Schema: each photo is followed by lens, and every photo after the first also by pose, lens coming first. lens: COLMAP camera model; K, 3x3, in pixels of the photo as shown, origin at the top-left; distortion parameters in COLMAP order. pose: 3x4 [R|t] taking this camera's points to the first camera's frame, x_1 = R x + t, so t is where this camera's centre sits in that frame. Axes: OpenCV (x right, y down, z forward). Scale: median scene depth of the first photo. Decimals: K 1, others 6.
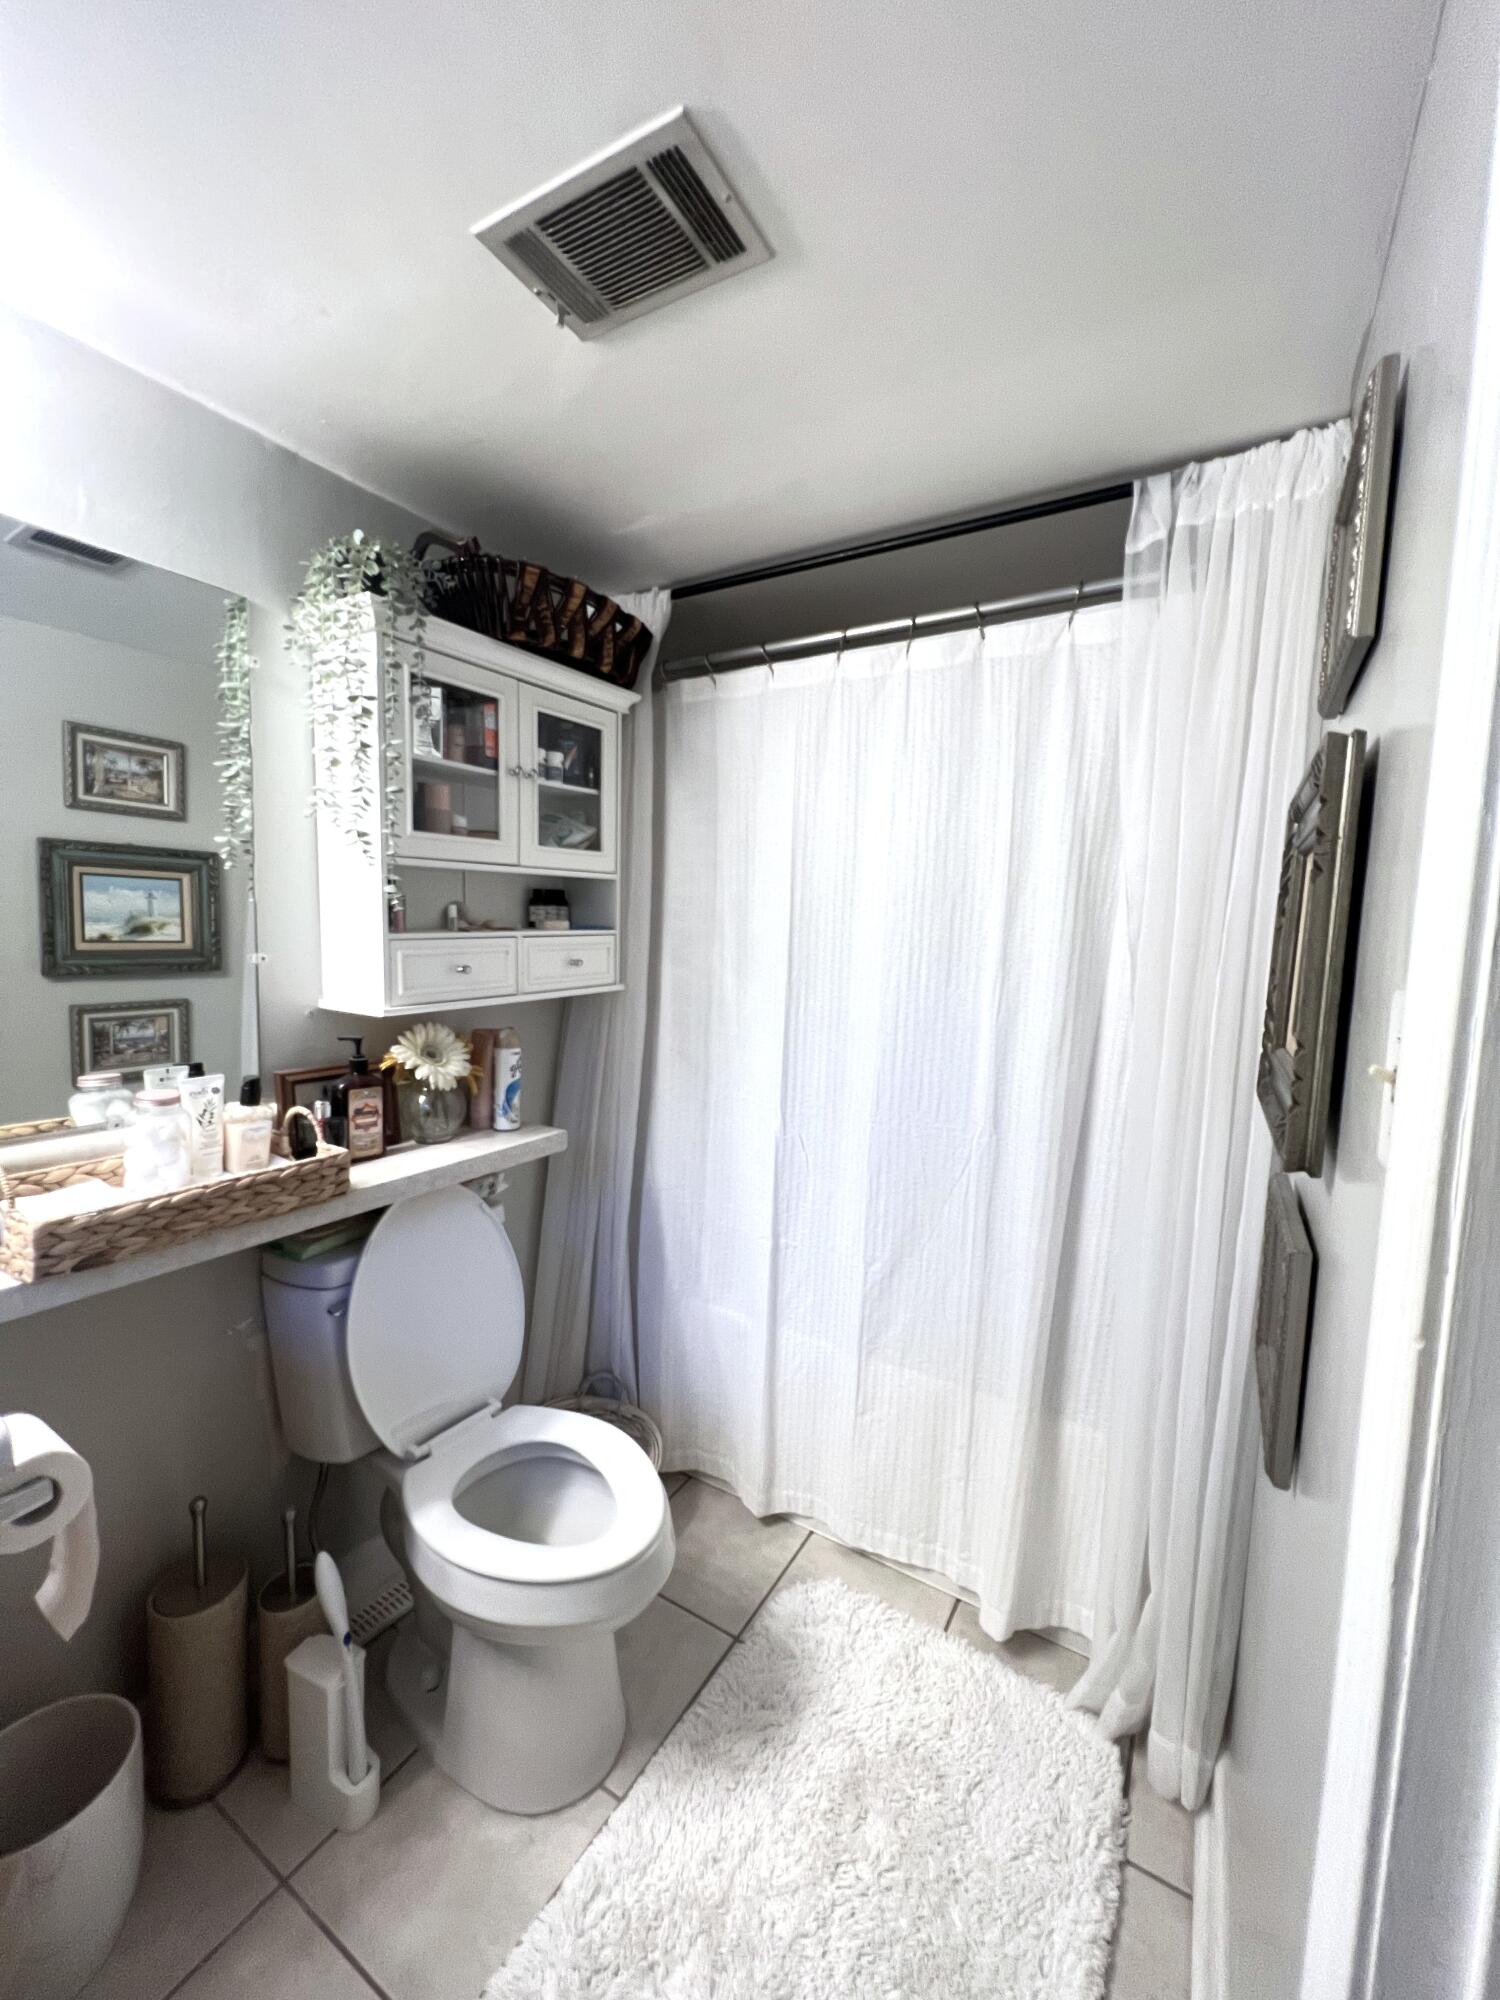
lens RADIAL K [[803.4, 0, 749.8], [0, 803.4, 998.6], [0, 0, 1]] dist [0.000211, 0.000014]
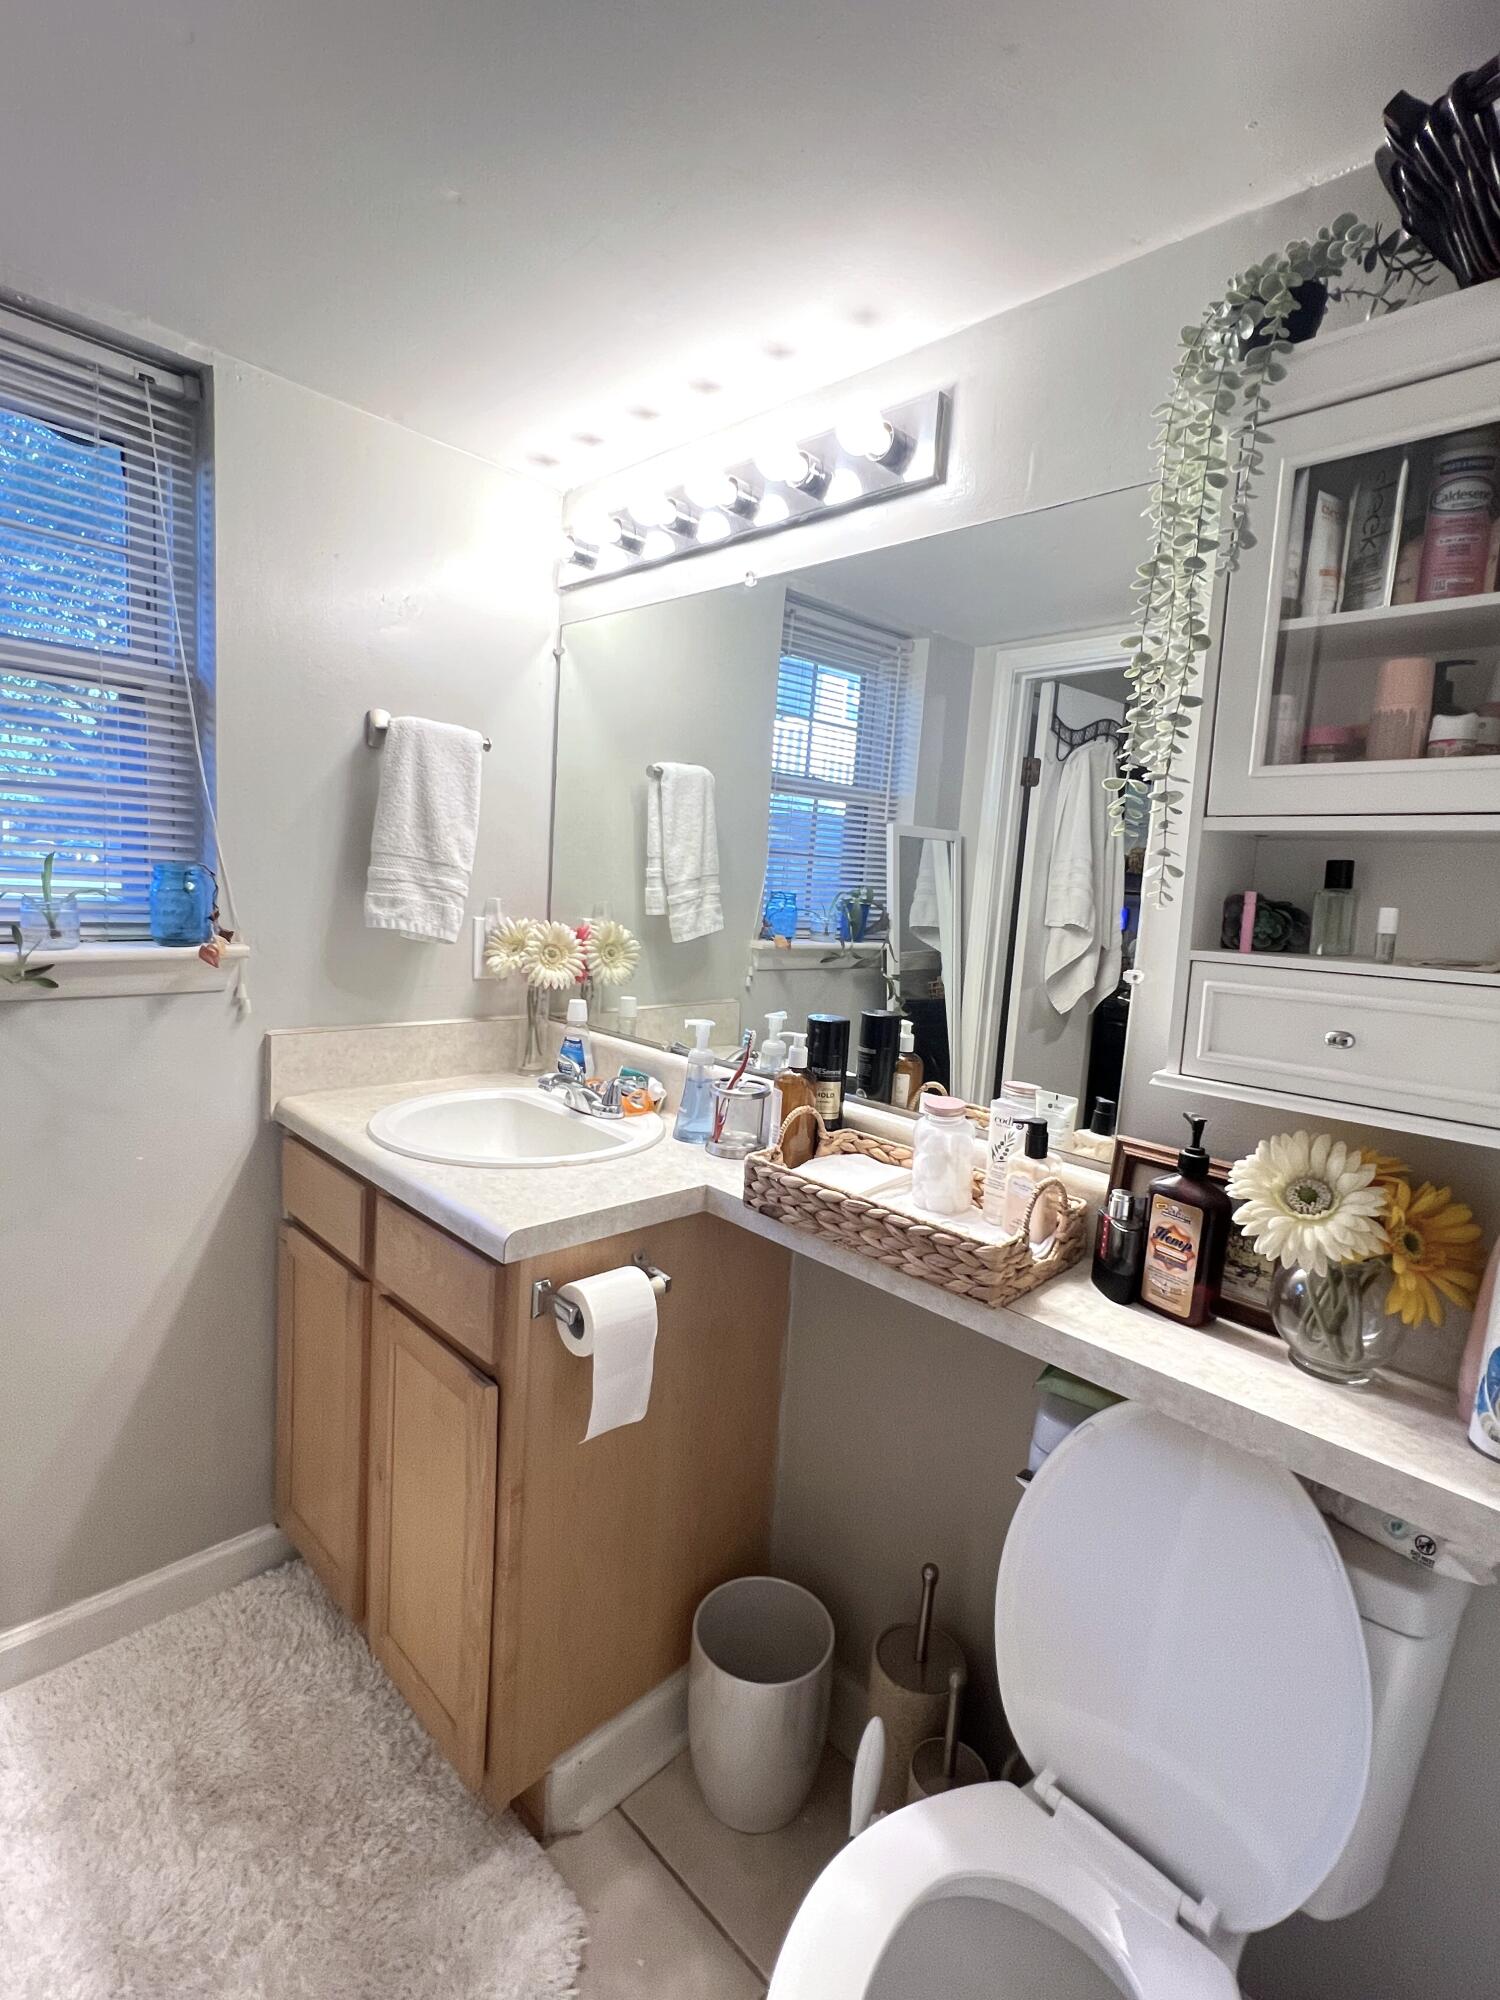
lens RADIAL K [[958.8, 0, 751.9], [0, 958.8, 991.6], [0, 0, 1]] dist [0.000425, -0.000869]
pose [[-0.243904, 0.076135, -0.966806, 0.292042], [-0.157353, 0.980597, 0.116917, -0.078873], [0.956949, 0.180647, -0.227191, 0.817002]]
